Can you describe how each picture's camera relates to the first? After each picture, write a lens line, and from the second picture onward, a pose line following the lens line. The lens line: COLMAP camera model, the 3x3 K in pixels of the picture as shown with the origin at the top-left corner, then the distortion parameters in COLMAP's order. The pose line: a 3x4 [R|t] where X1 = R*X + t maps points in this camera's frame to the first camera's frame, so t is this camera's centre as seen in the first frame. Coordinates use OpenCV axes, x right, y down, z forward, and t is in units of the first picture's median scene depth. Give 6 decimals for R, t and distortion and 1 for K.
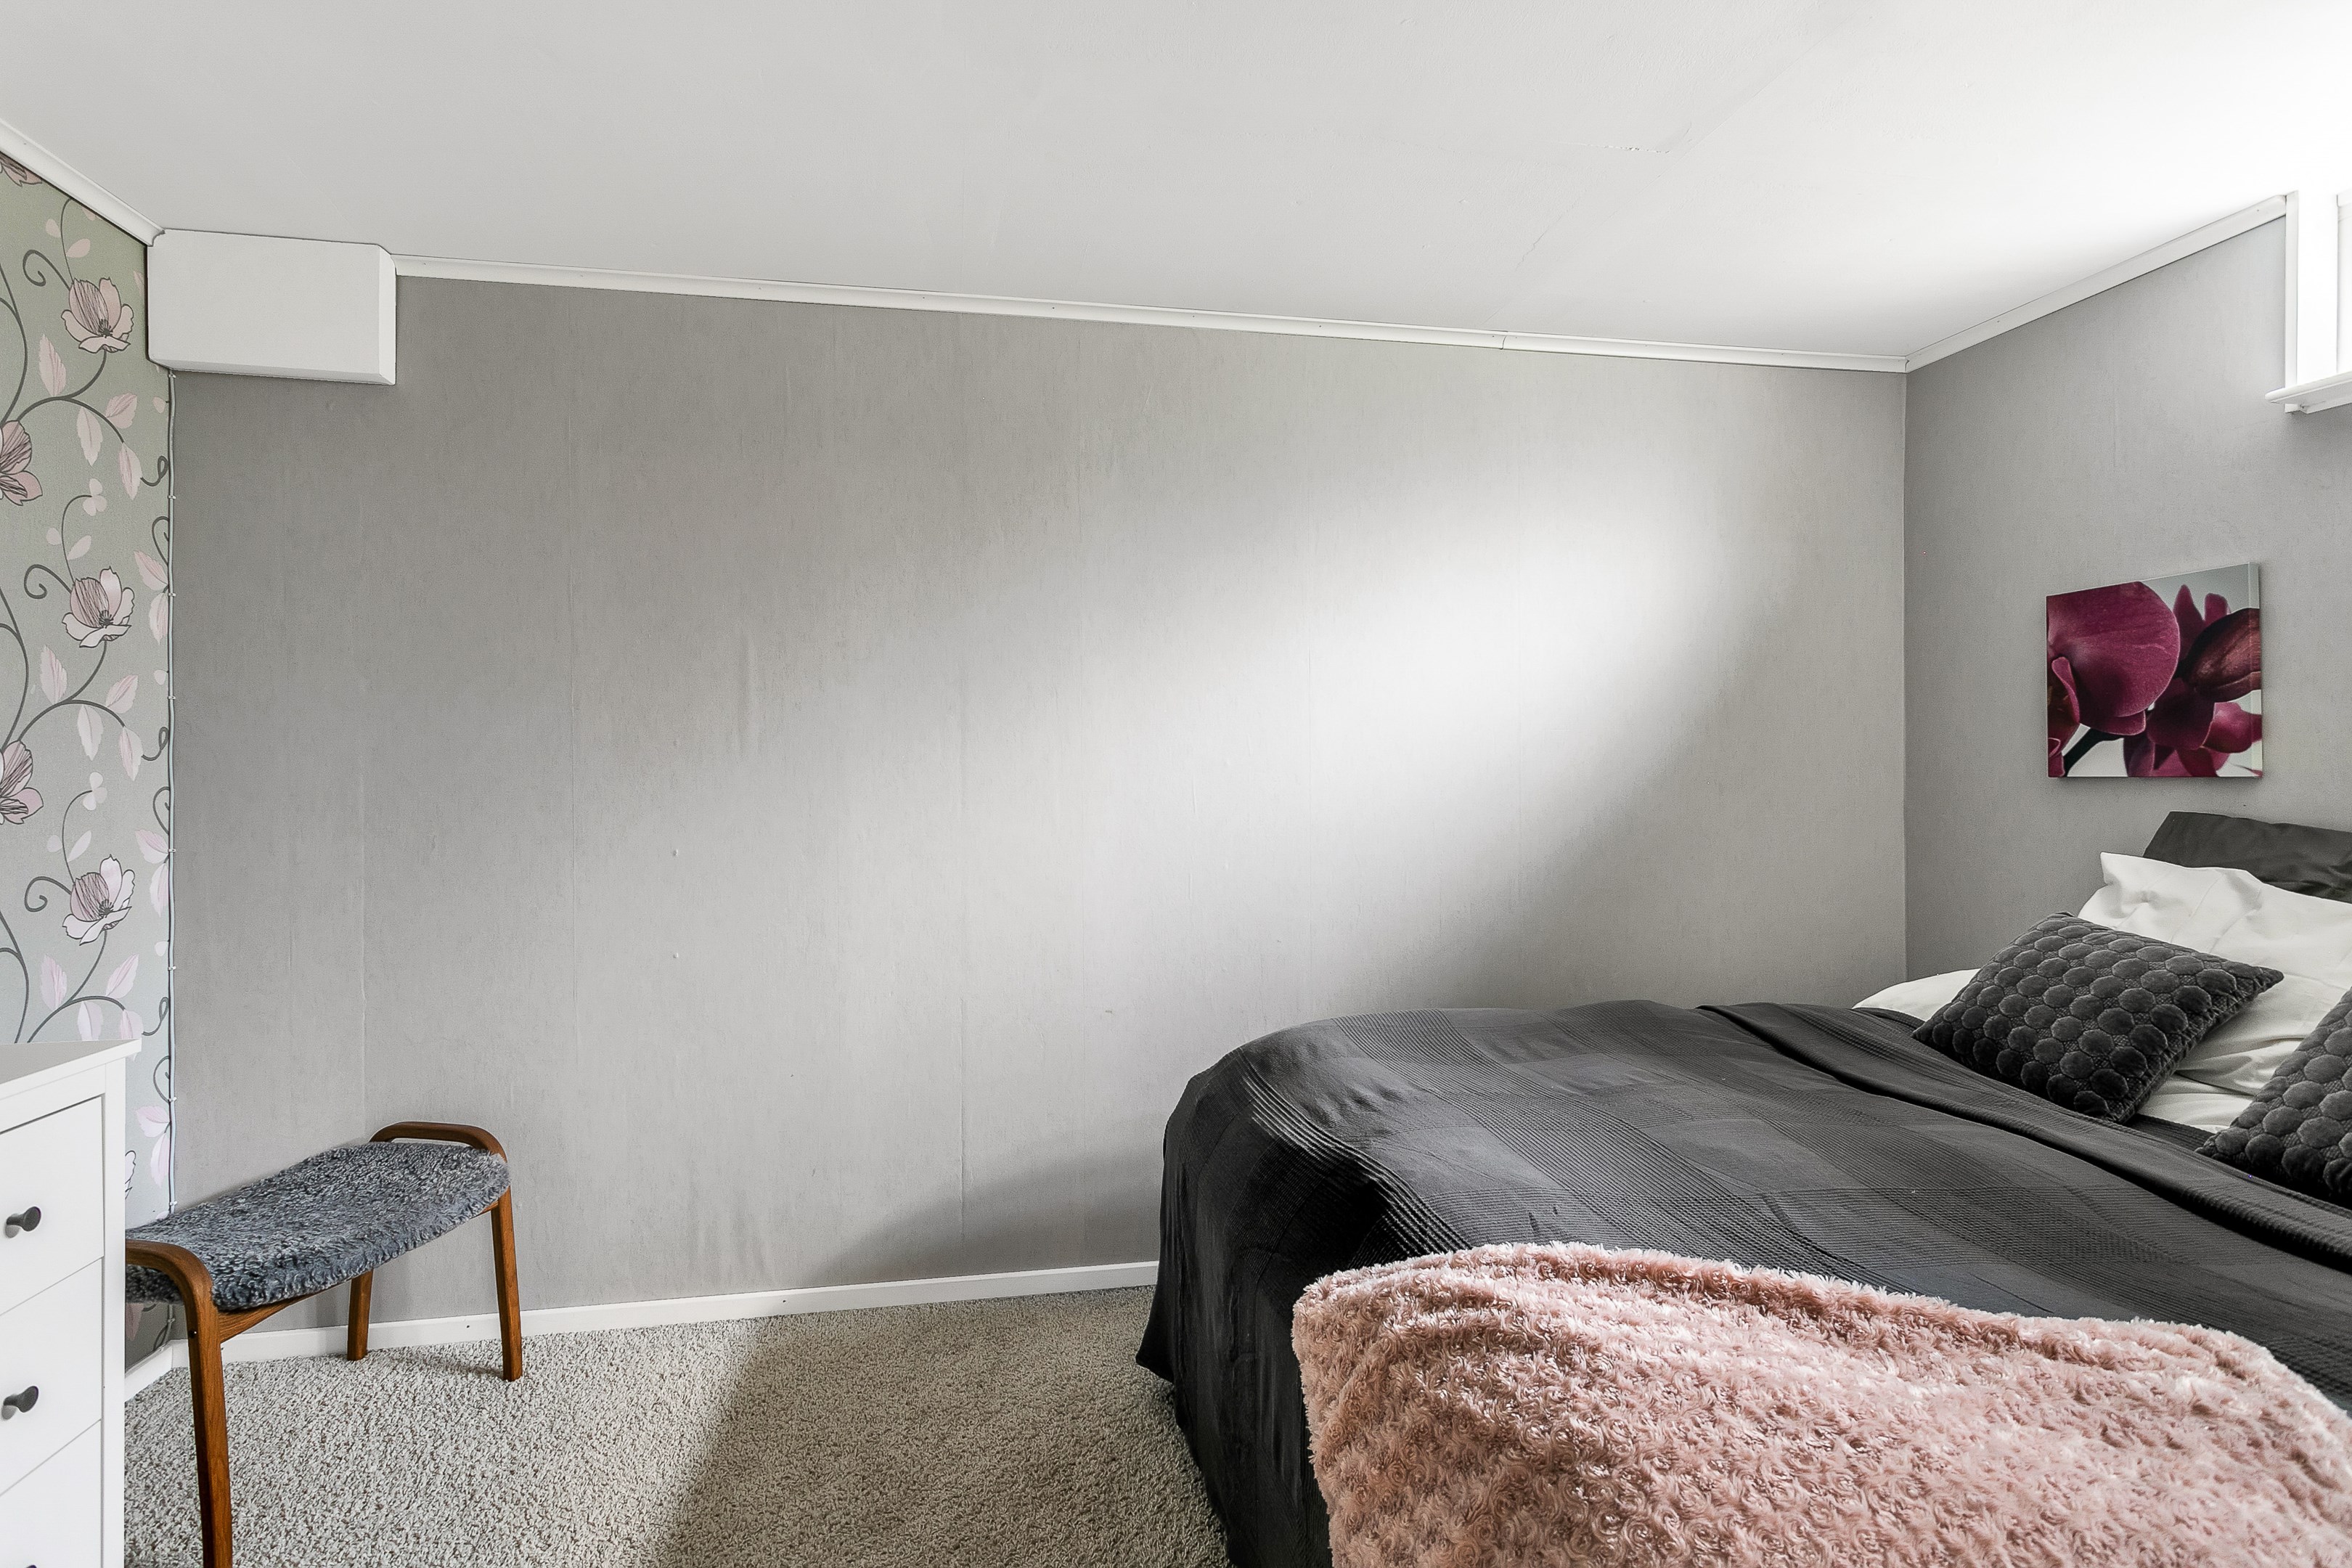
lens RADIAL K [[1164.6, 0, 1178.8], [0, 1164.6, 781.2], [0, 0, 1]] dist [0.002297, -0.000148]
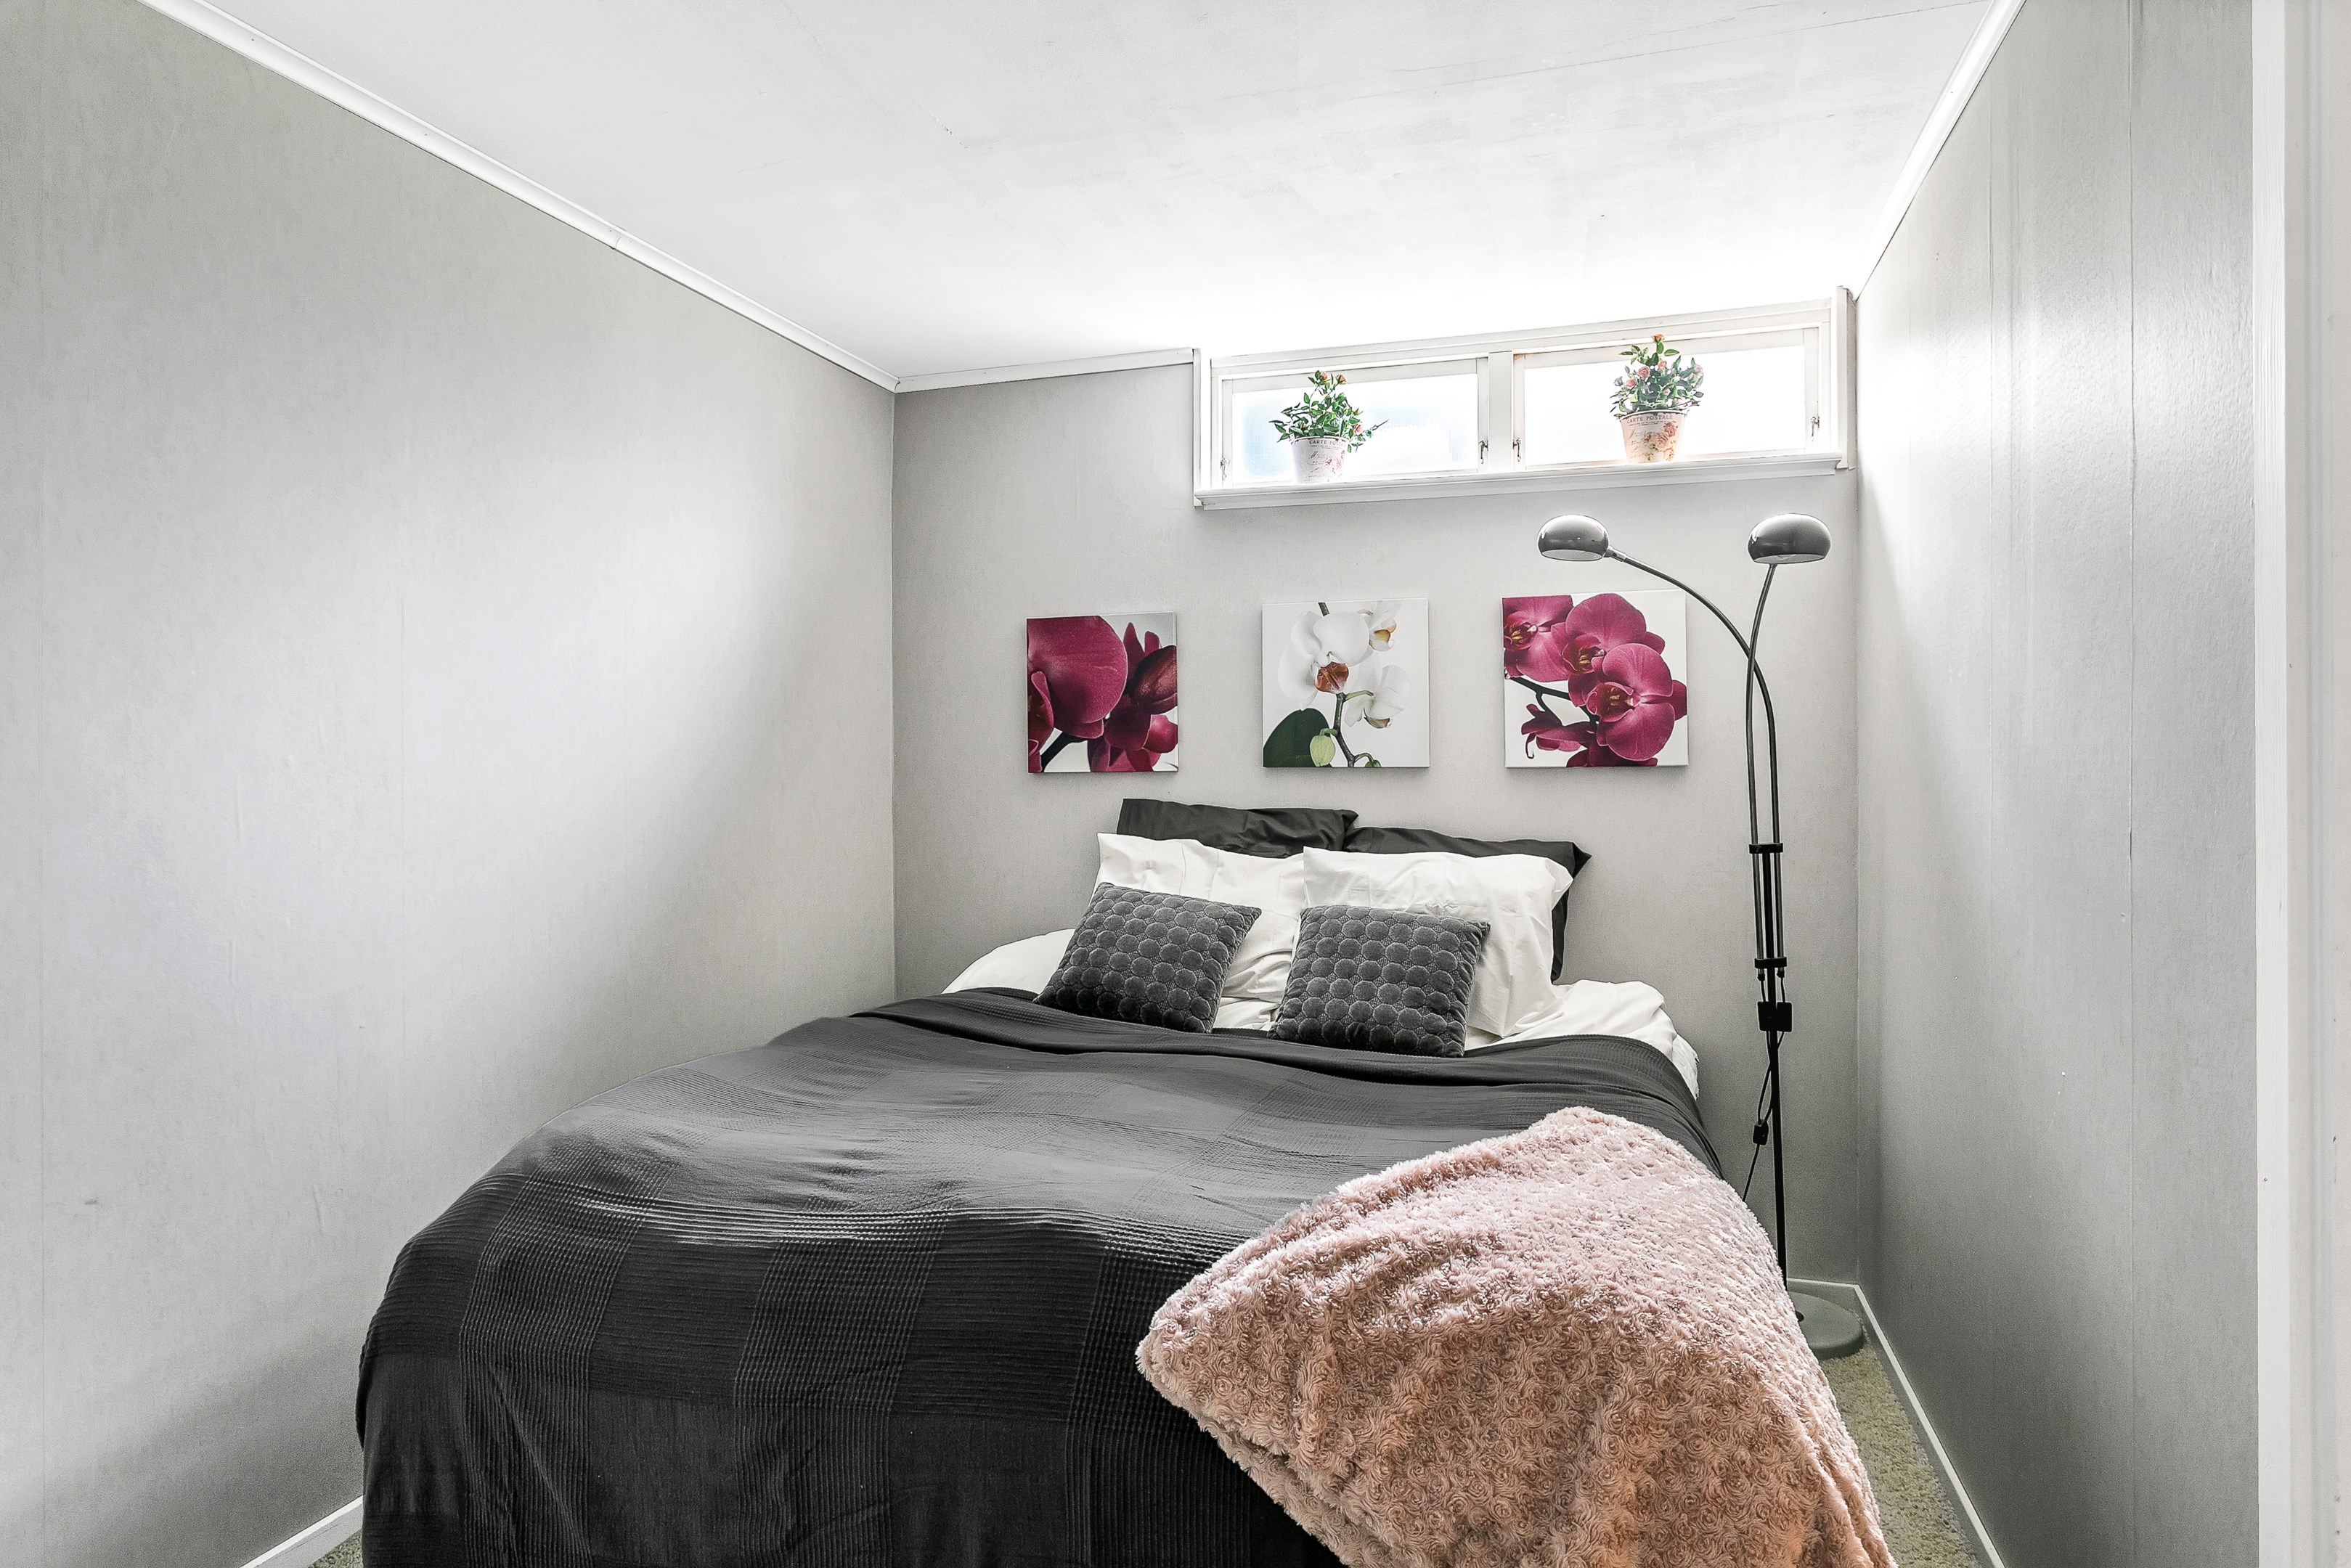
lens RADIAL K [[1363.0, 0, 1174.2], [0, 1363.0, 771.3], [0, 0, 1]] dist [-0.002595, 0.003357]
pose [[0.460752, -0.006908, 0.887502, -0.461419], [0.015405, 0.999881, -0.000215, -0.002941], [-0.887395, 0.013771, 0.460804, 0.269108]]
